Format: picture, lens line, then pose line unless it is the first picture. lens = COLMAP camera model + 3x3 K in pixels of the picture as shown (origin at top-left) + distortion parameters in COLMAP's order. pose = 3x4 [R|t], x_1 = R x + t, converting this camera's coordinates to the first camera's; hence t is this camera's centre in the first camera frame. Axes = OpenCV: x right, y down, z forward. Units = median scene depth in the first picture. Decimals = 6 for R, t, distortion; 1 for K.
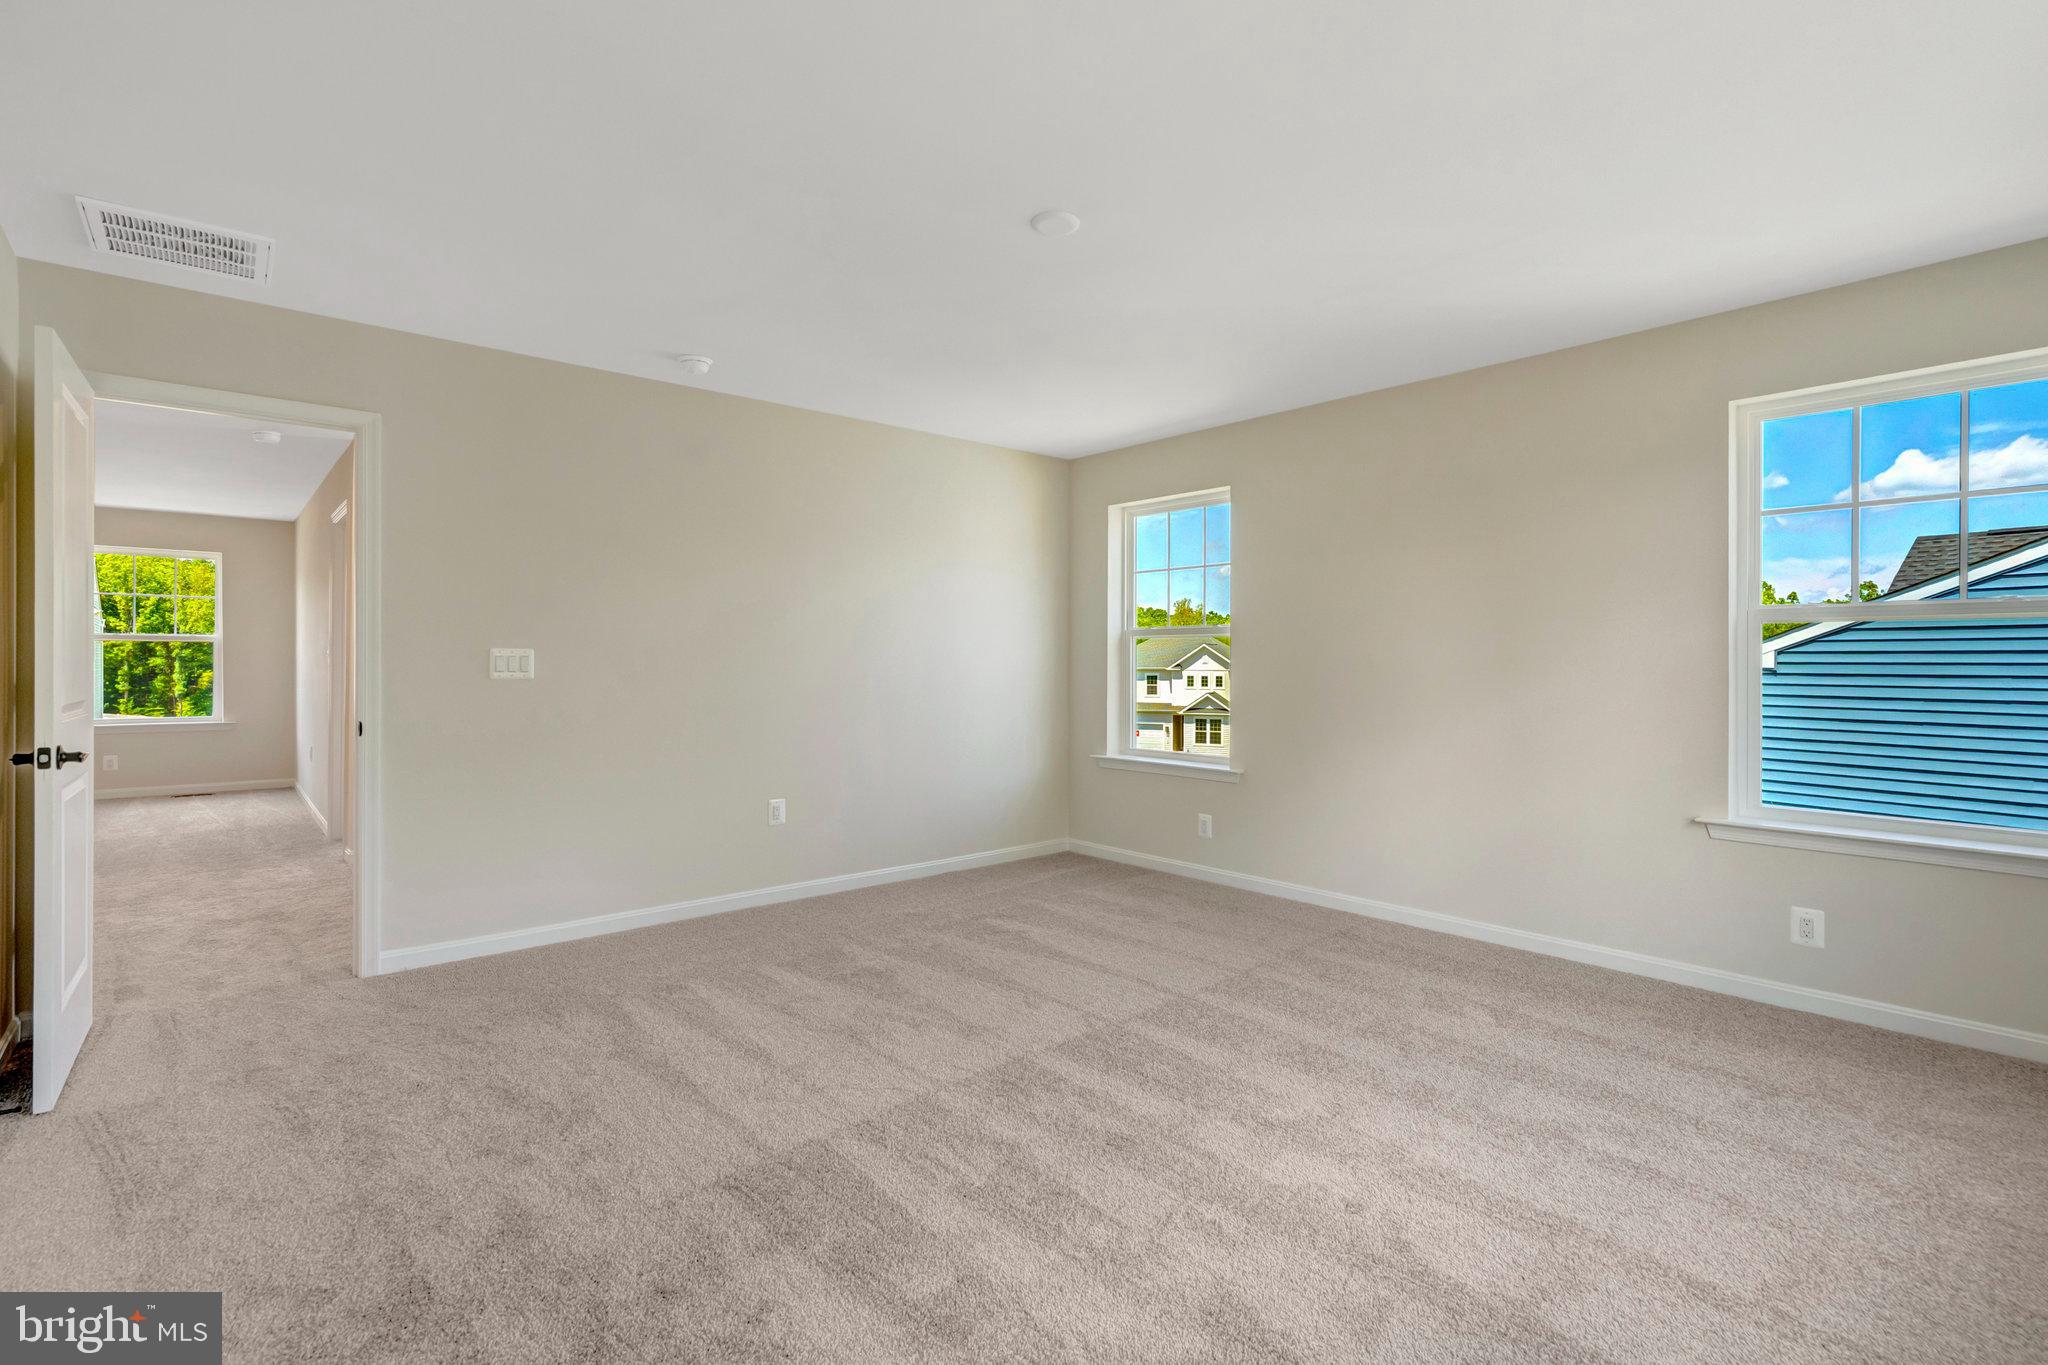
lens RADIAL K [[928.4, 0, 1028.2], [0, 928.4, 657.7], [0, 0, 1]] dist [0.000195, -0.000013]
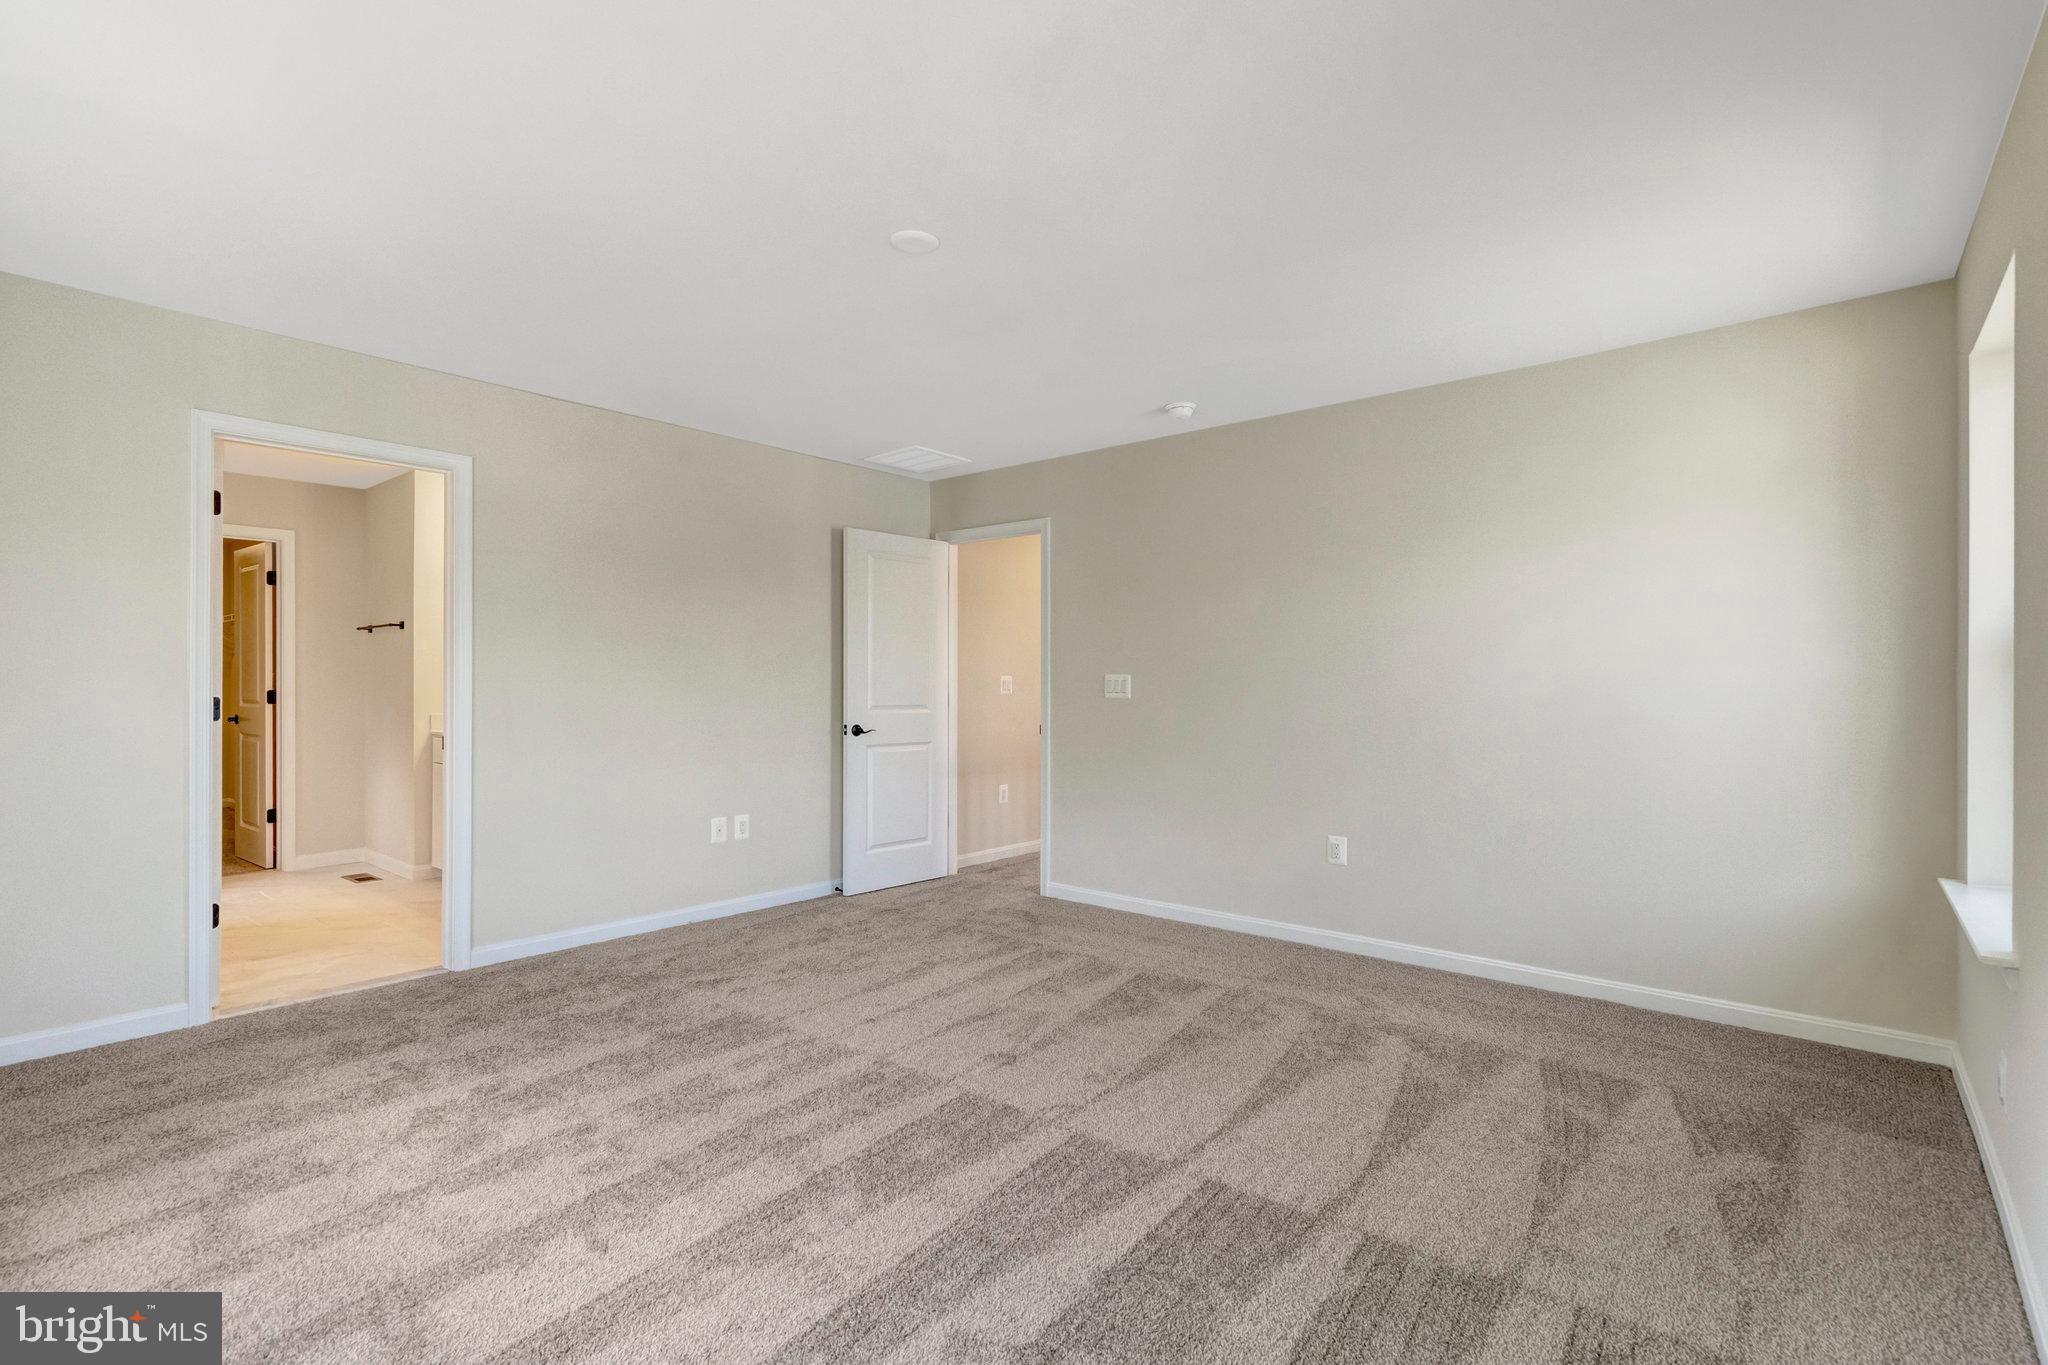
lens RADIAL K [[947.7, 0, 1008.8], [0, 947.7, 671.6], [0, 0, 1]] dist [-0.000790, -0.000085]
pose [[0.159256, -0.012780, -0.987155, 0.795455], [0.002185, 0.999918, -0.012593, 0.002476], [0.987235, -0.000152, 0.159271, 0.711131]]
